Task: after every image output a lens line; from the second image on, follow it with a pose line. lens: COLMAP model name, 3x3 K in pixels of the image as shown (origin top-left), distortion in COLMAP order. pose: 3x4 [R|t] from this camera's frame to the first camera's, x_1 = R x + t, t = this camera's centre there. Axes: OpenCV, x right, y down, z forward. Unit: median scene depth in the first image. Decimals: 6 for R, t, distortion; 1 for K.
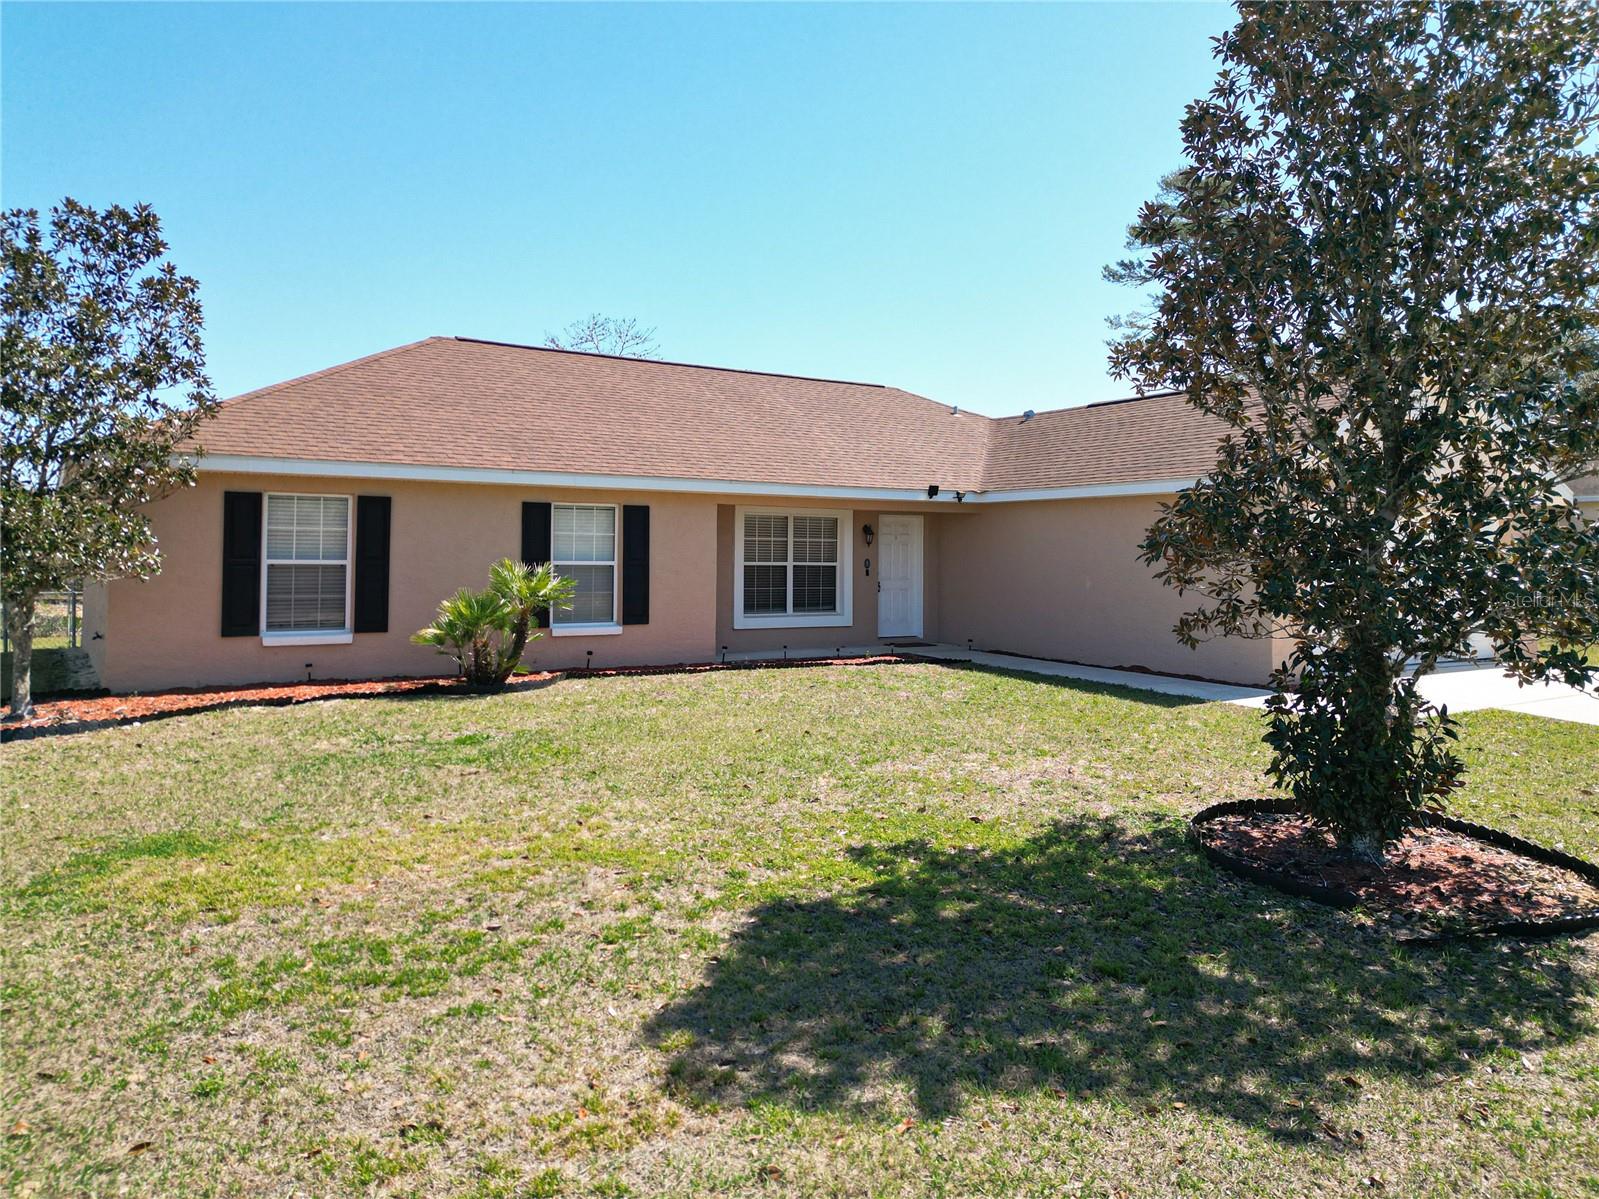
lens RADIAL K [[1152.1, 0, 790.2], [0, 1152.1, 602.0], [0, 0, 1]] dist [0.044086, -0.067911]
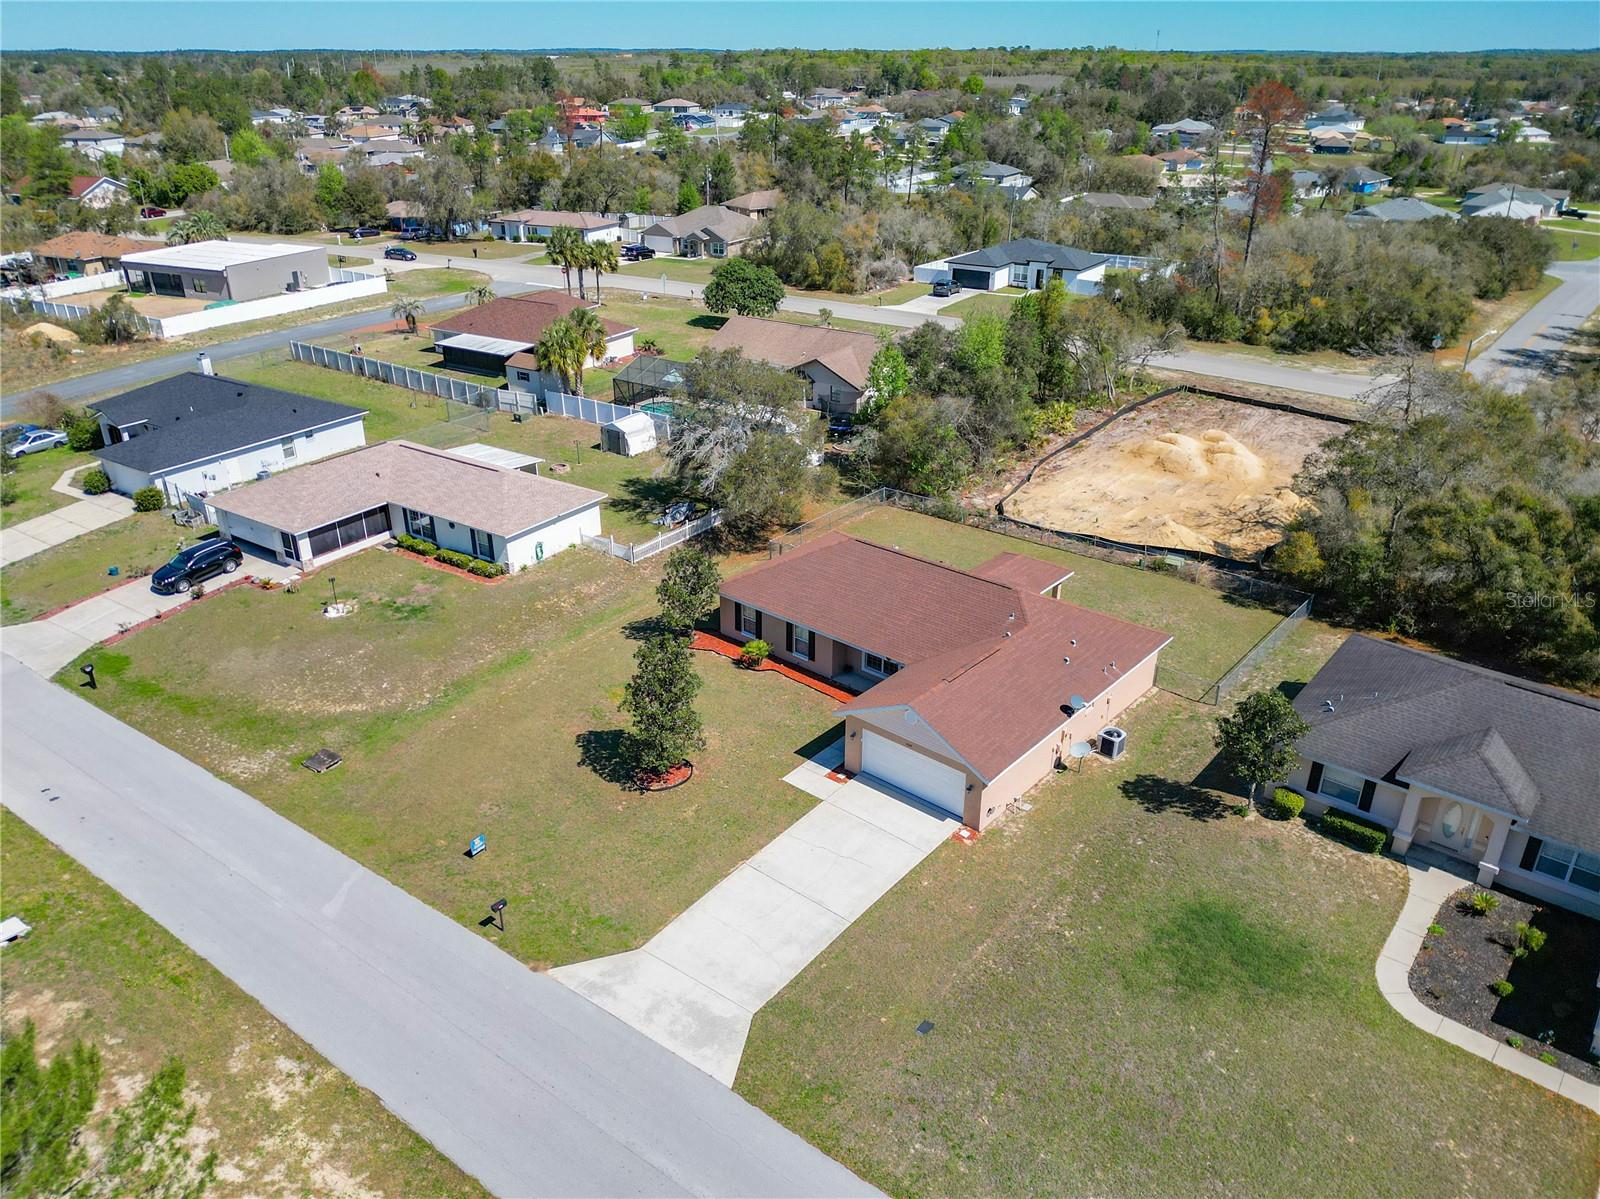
lens RADIAL K [[1139.2, 0, 789.3], [0, 1139.2, 610.6], [0, 0, 1]] dist [0.048631, -0.061868]
pose [[0.283596, 0.413508, -0.865208, 3.347052], [-0.027215, 0.905358, 0.423776, -1.906698], [0.958558, -0.096634, 0.268010, 0.023893]]
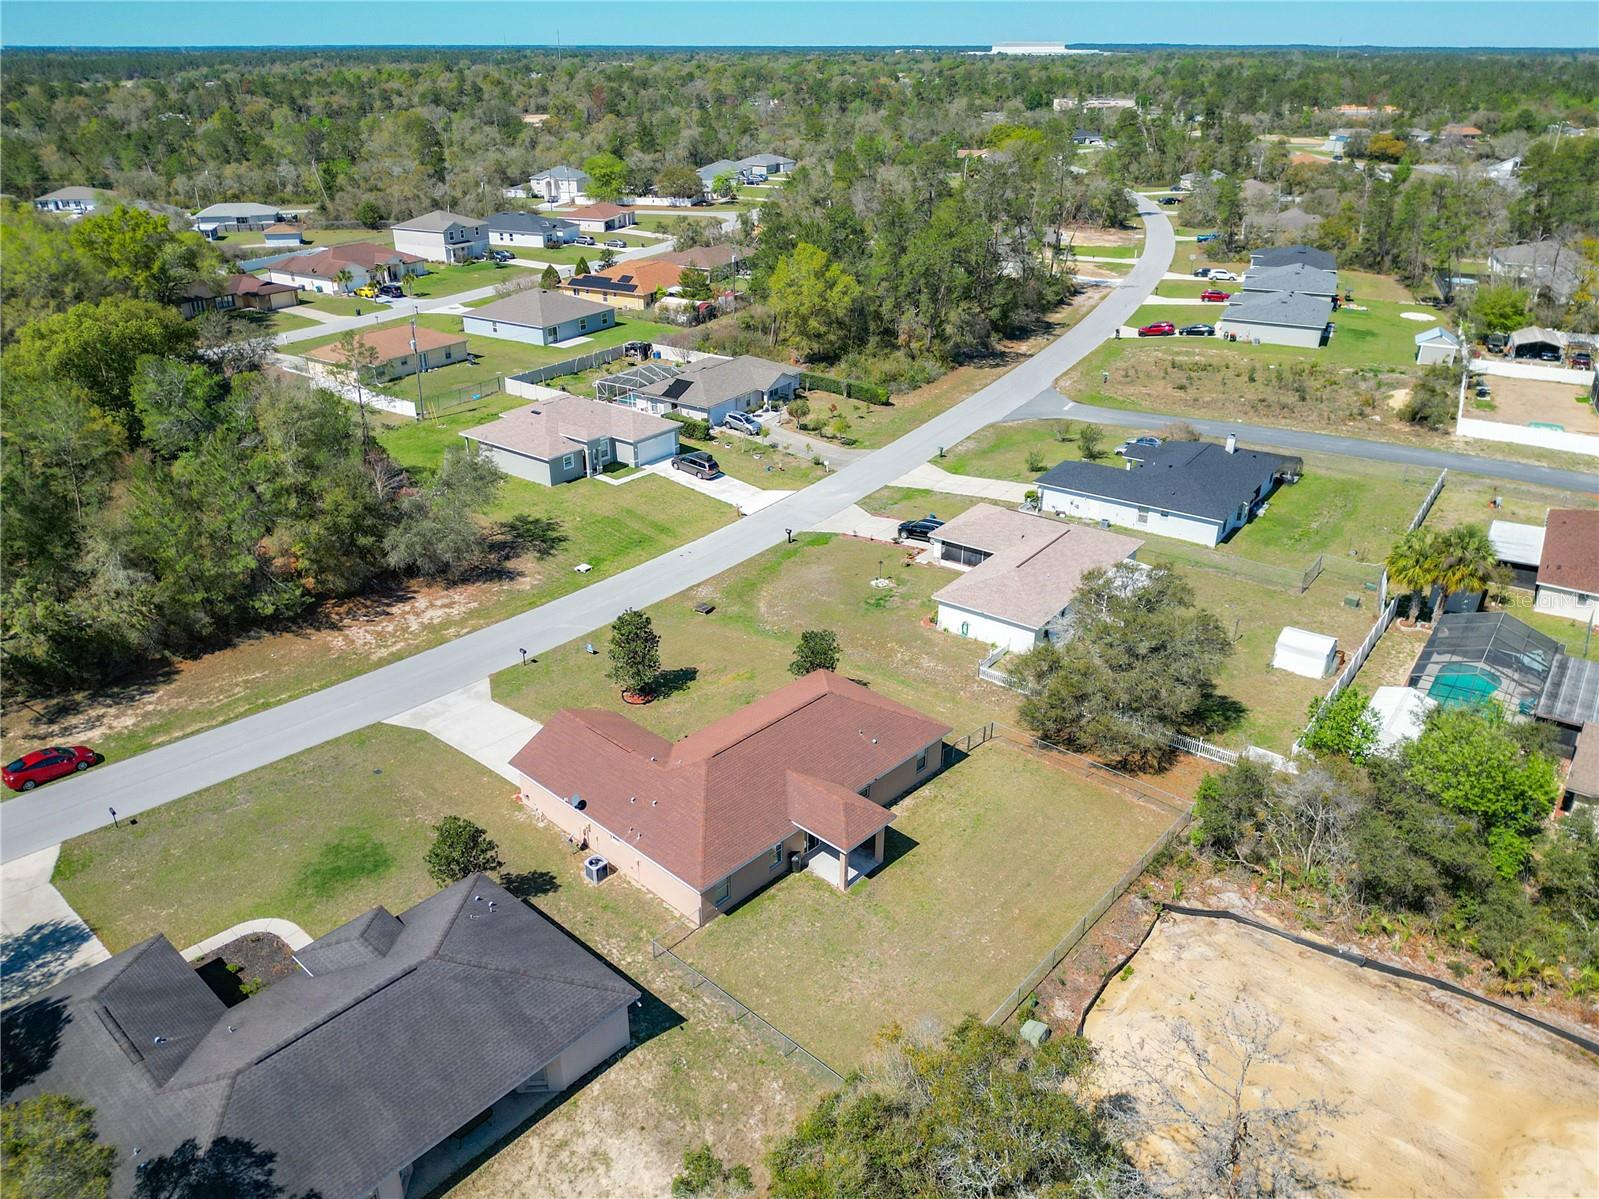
lens RADIAL K [[1152.1, 0, 790.2], [0, 1152.1, 602.0], [0, 0, 1]] dist [0.044086, -0.067911]
pose [[-0.970598, 0.098244, -0.219746, 0.780898], [-0.013939, 0.888445, 0.458771, -2.976924], [0.240303, 0.448345, -0.860954, 5.543948]]
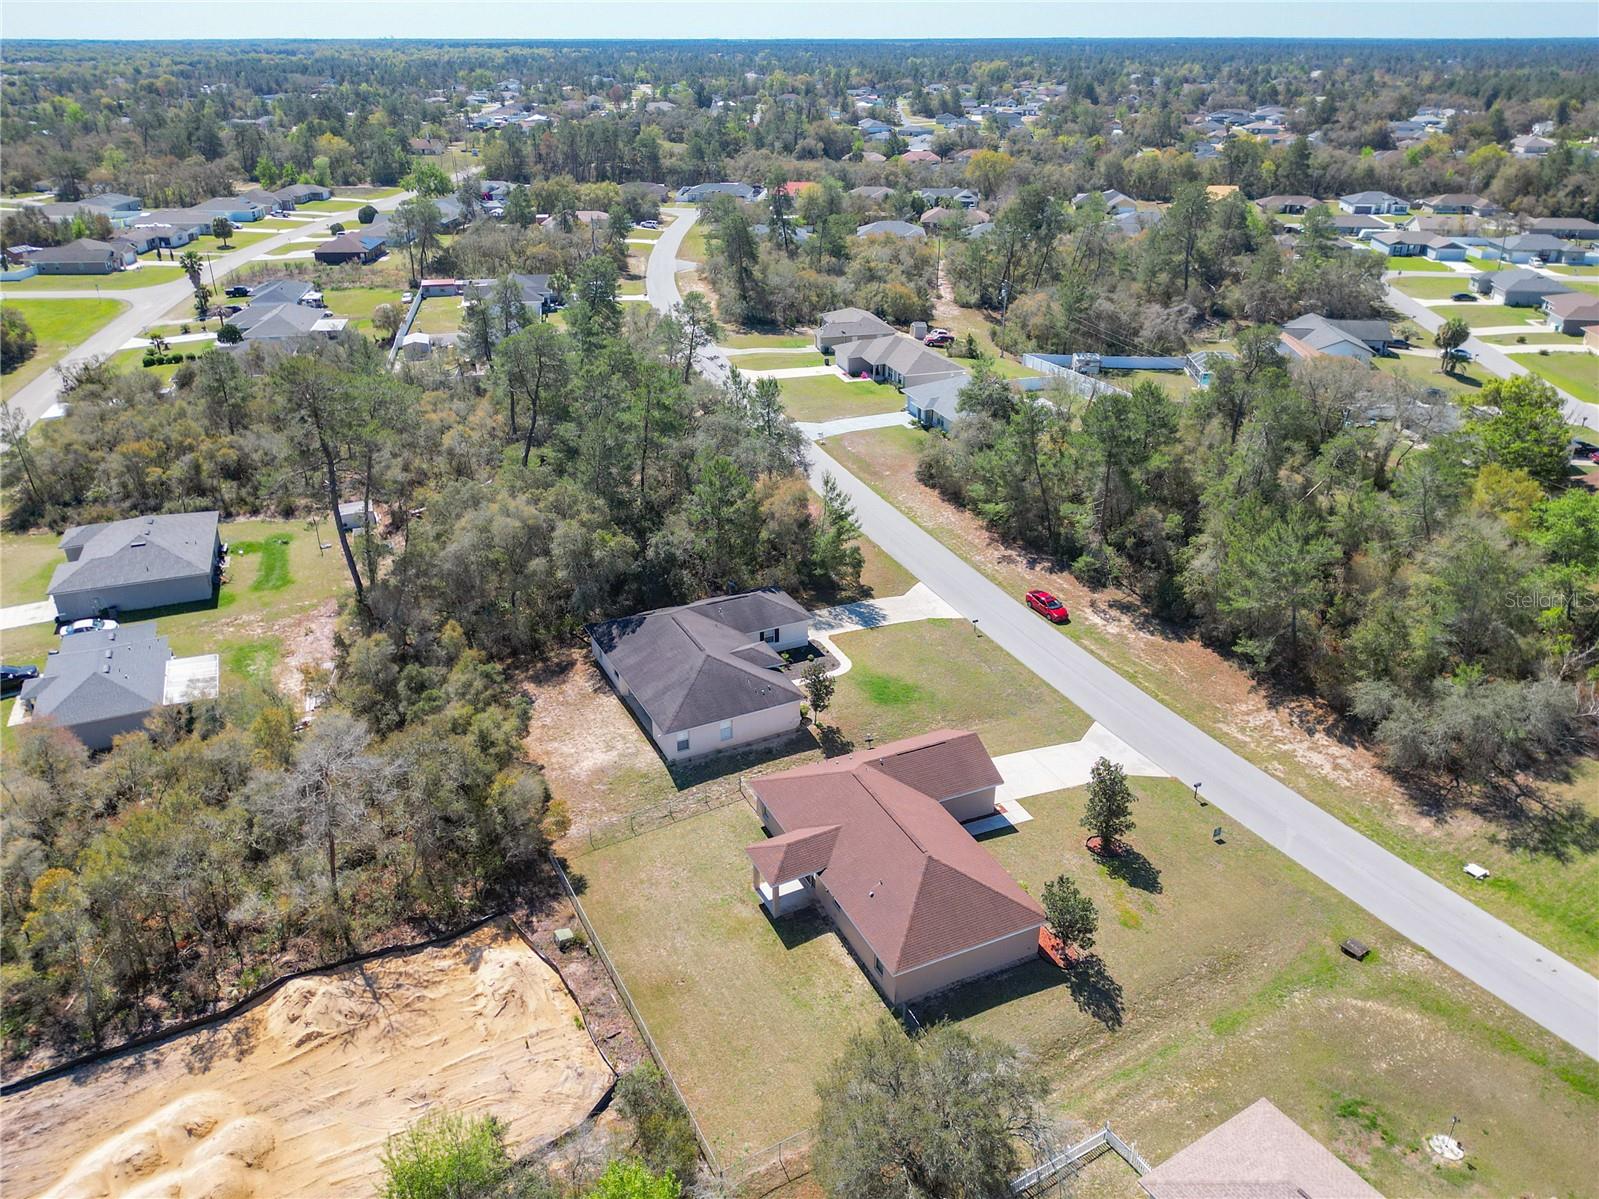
lens RADIAL K [[1156.0, 0, 796.5], [0, 1156.0, 605.8], [0, 0, 1]] dist [0.057630, -0.069017]
pose [[0.125632, -0.440666, 0.888837, -4.604268], [0.030090, 0.897216, 0.440567, -3.608133], [-0.991621, -0.028604, 0.125978, 1.406206]]
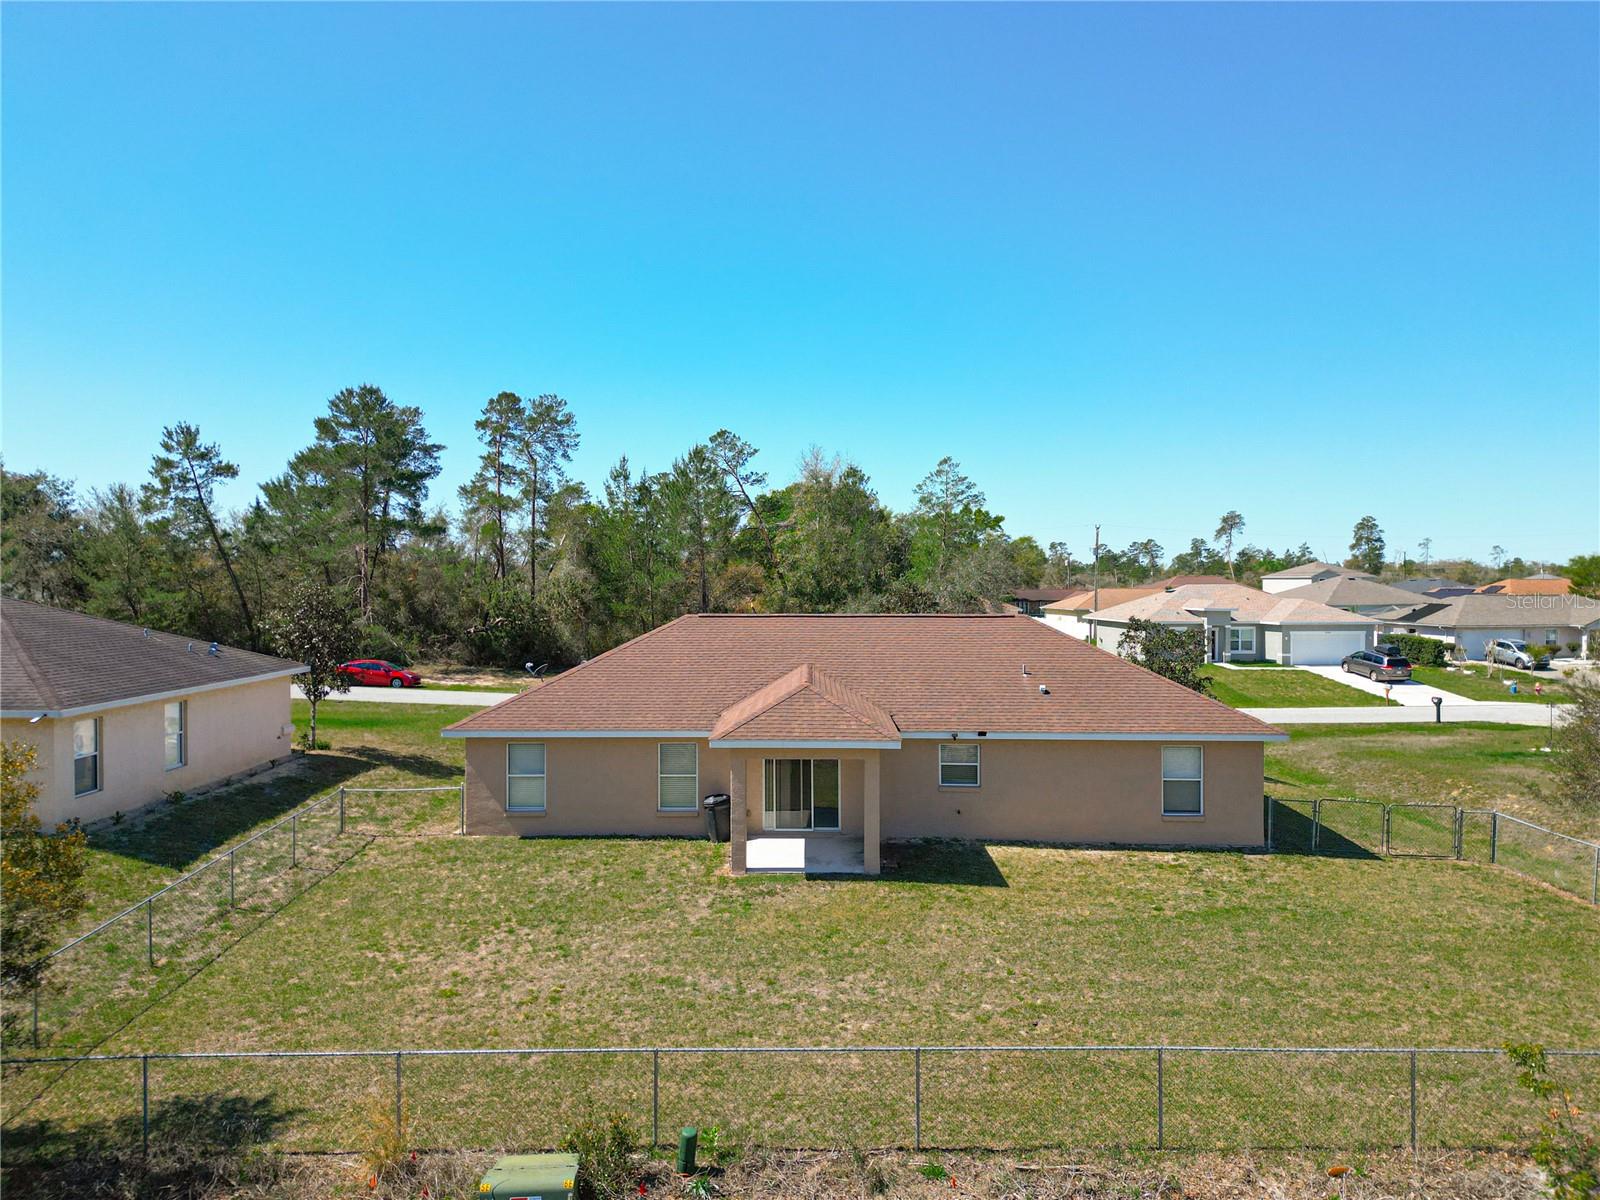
lens RADIAL K [[1114.4, 0, 792.5], [0, 1114.4, 618.2], [0, 0, 1]] dist [0.065251, -0.060464]
pose [[-0.822329, -0.026885, 0.568376, -1.391392], [0.012308, 0.997809, 0.065006, -0.490199], [-0.568878, 0.060452, -0.820197, 3.682434]]
